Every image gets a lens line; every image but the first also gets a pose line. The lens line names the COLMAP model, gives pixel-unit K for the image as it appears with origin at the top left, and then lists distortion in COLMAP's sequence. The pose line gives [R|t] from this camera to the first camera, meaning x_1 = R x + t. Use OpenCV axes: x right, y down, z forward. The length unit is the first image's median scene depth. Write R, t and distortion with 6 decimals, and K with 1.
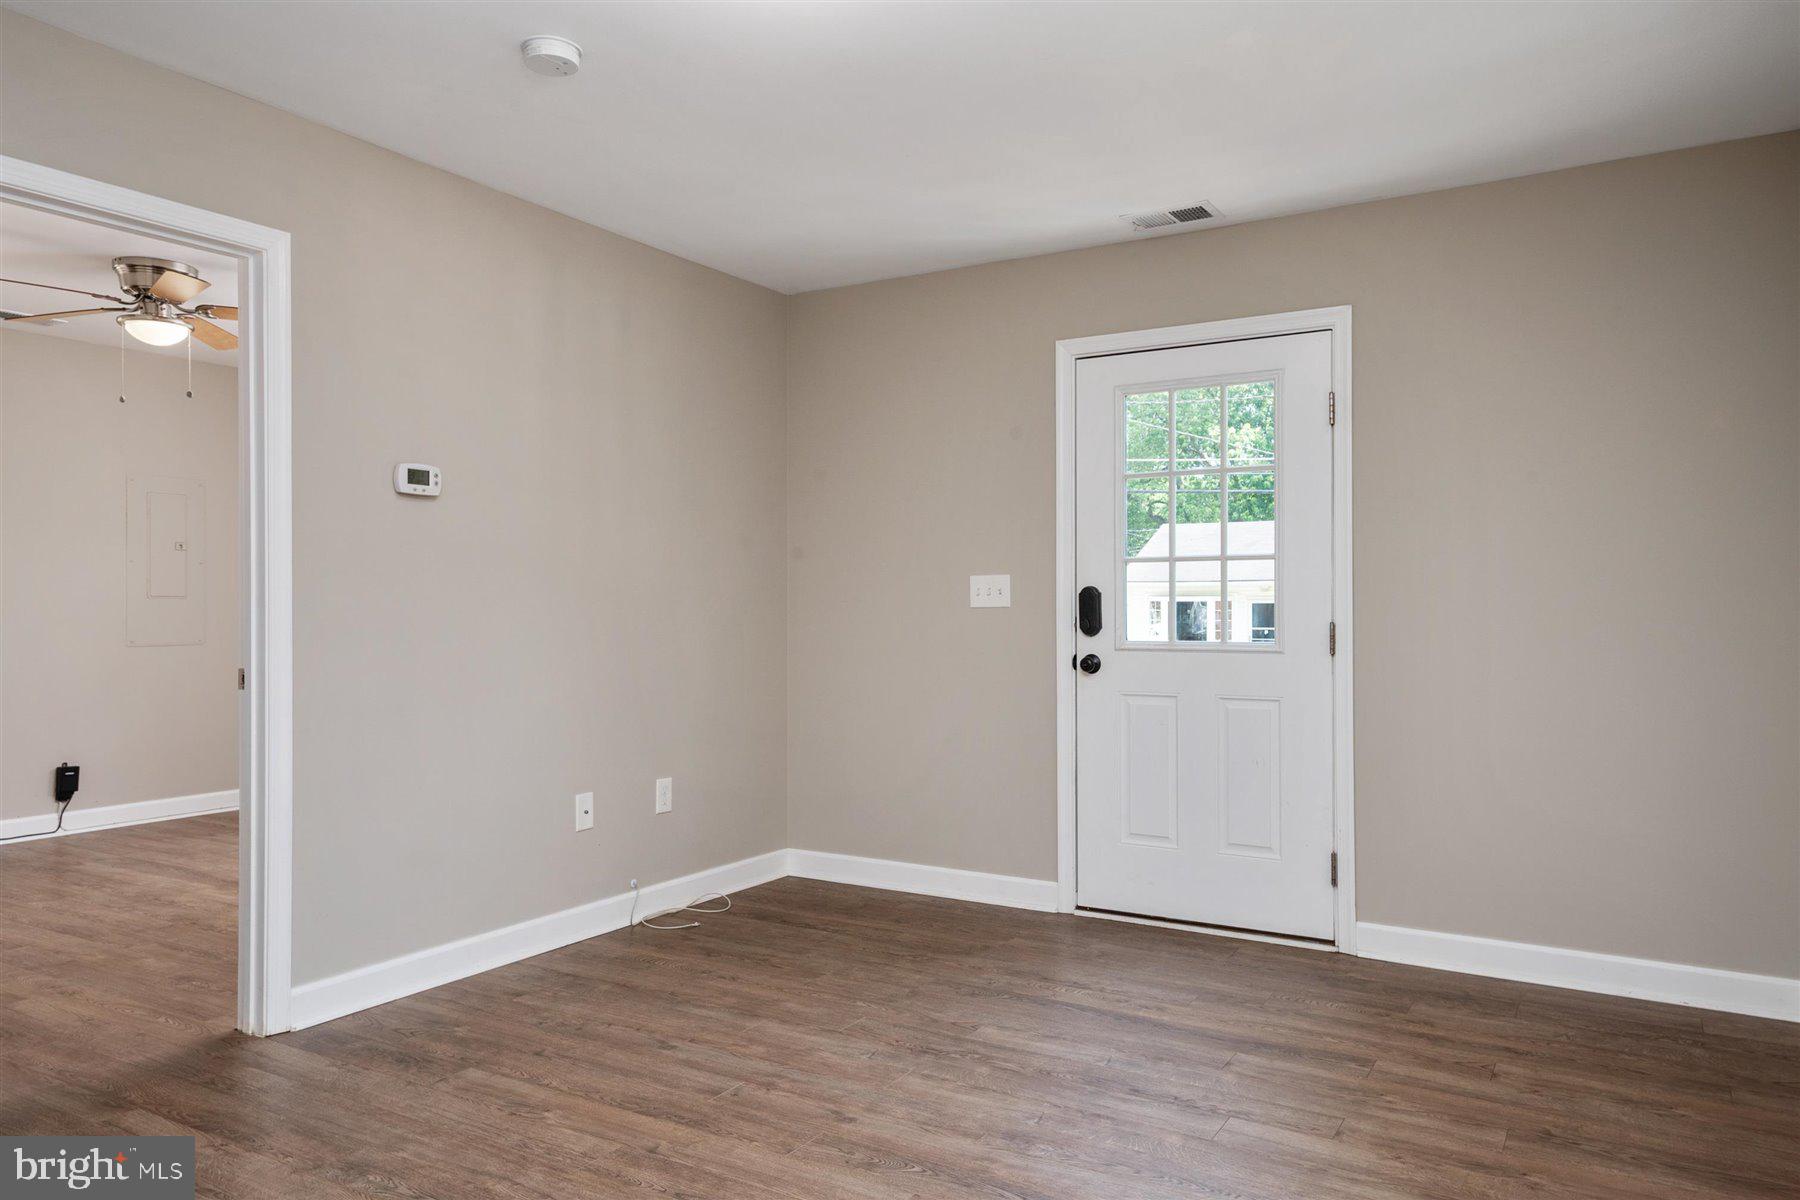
lens RADIAL K [[1240.7, 0, 856.2], [0, 1240.7, 581.5], [0, 0, 1]] dist [0.007653, 0.001989]
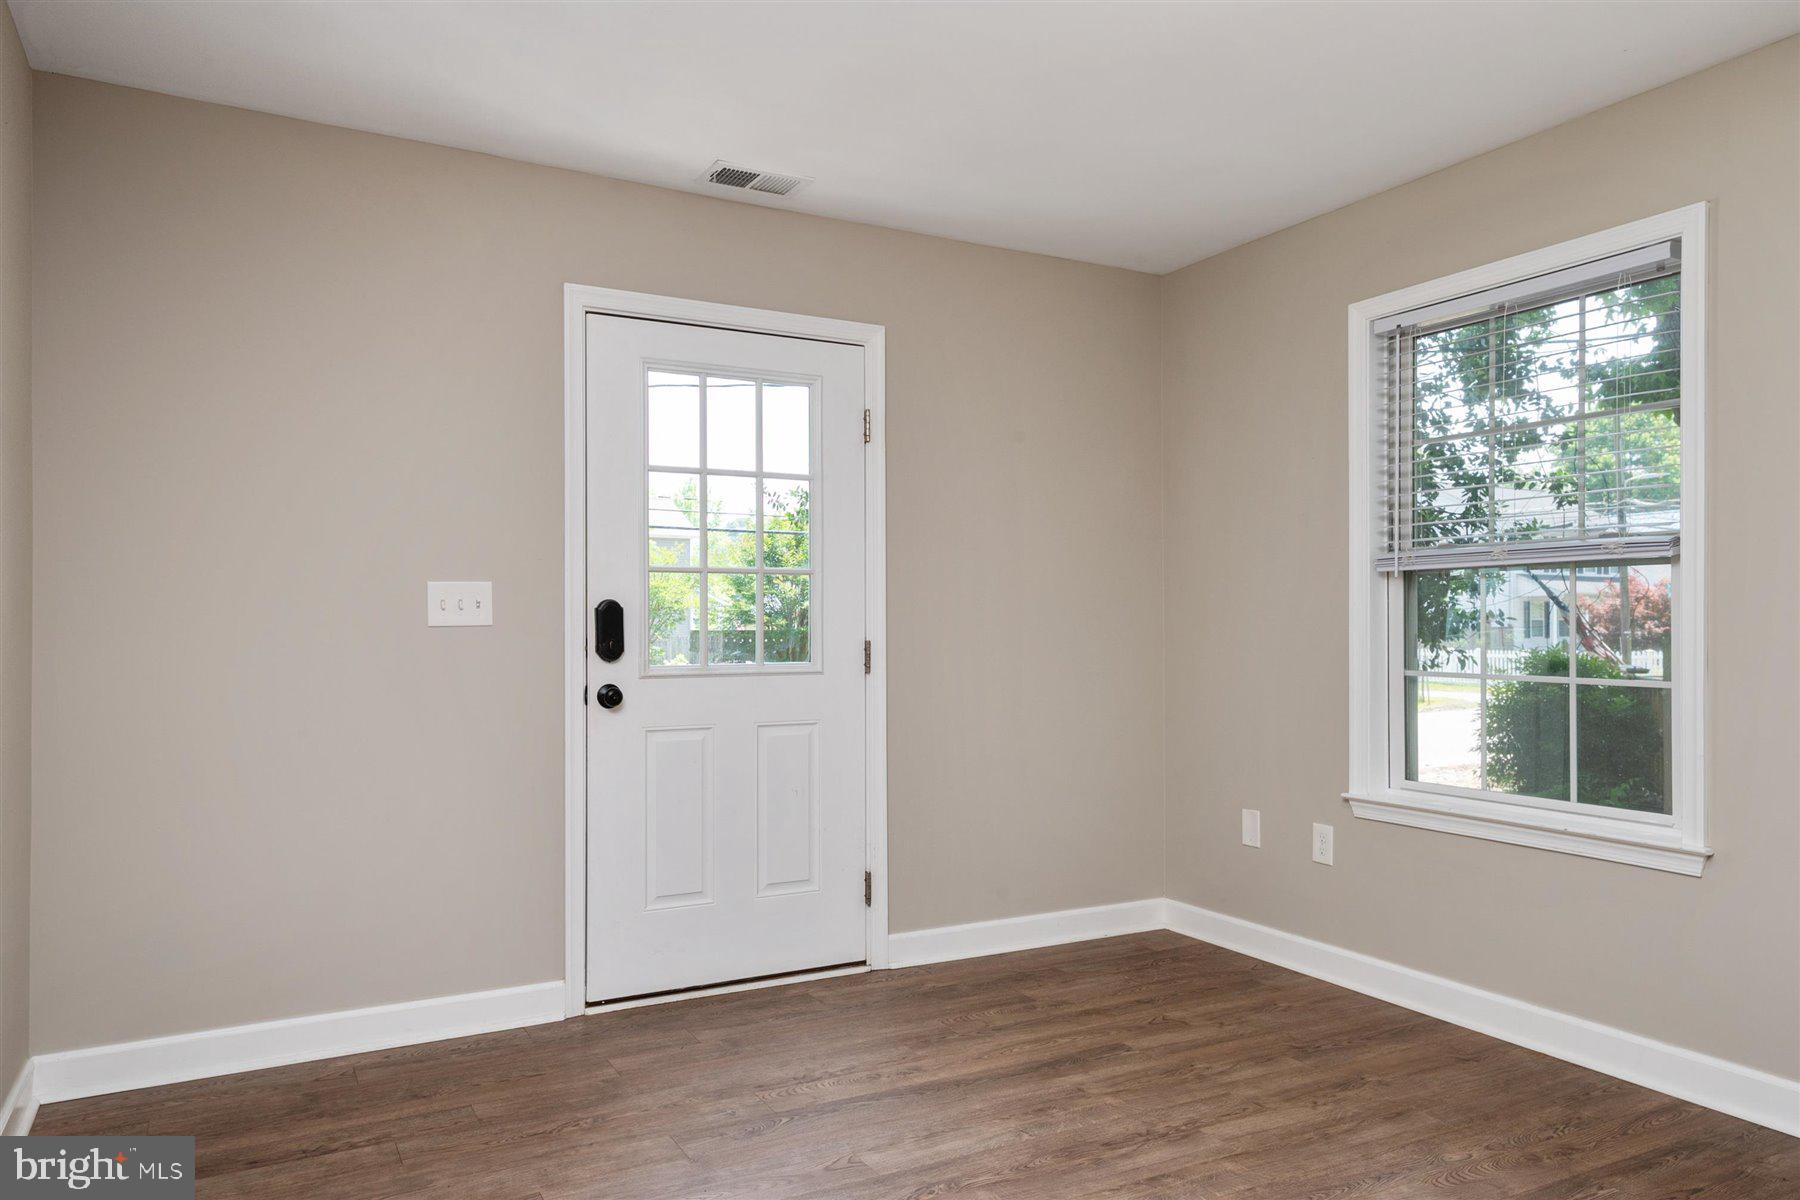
lens RADIAL K [[1276.6, 0, 900.0], [0, 1276.6, 600.0], [0, 0, 1]] dist [0.022444, 0.000454]
pose [[0.473307, 0.012910, 0.880803, -0.539747], [-0.015515, 0.999860, -0.006318, 0.008242], [-0.880761, -0.010675, 0.473441, 0.529683]]
